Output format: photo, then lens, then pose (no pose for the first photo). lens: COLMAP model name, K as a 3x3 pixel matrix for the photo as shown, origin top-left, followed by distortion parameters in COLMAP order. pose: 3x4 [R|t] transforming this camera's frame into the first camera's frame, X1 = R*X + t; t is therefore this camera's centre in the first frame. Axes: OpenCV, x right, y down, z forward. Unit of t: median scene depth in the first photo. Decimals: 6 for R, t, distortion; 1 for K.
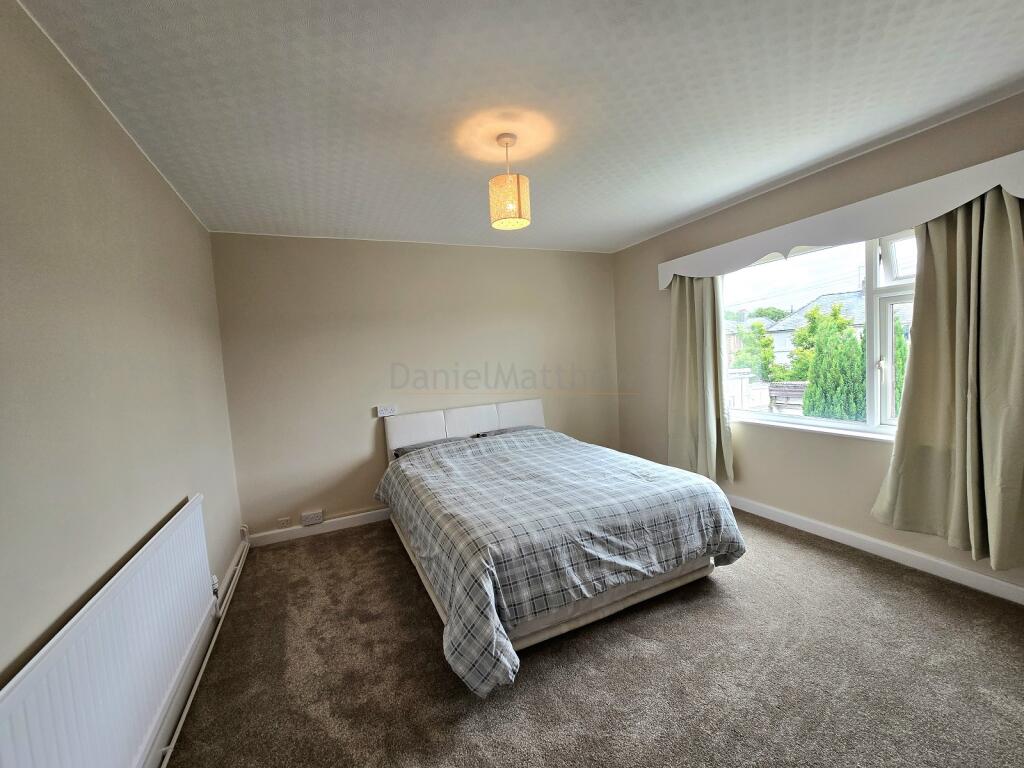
lens RADIAL K [[416.9, 0, 516.6], [0, 416.9, 385.6], [0, 0, 1]] dist [-0.000516, 0.000696]
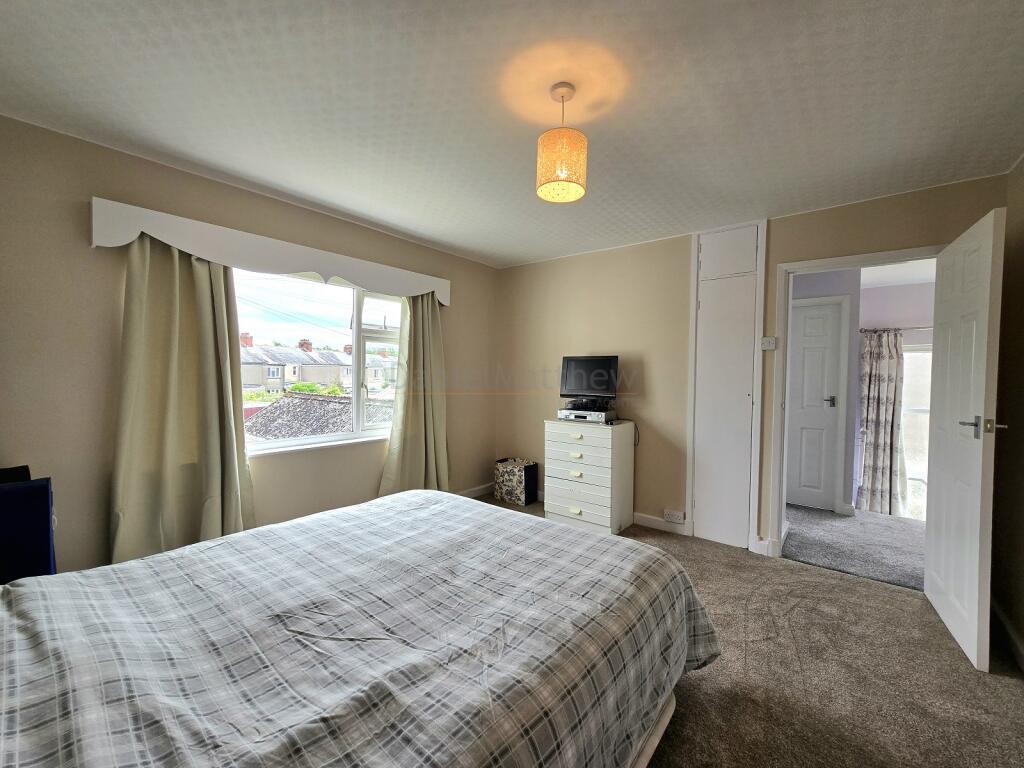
lens RADIAL K [[416.9, 0, 516.6], [0, 416.9, 385.6], [0, 0, 1]] dist [-0.000516, 0.000696]
pose [[-0.435282, 0.028689, 0.899837, -0.570322], [0.077987, 0.996937, 0.005940, -0.019955], [-0.896910, 0.072761, -0.436186, 1.193711]]
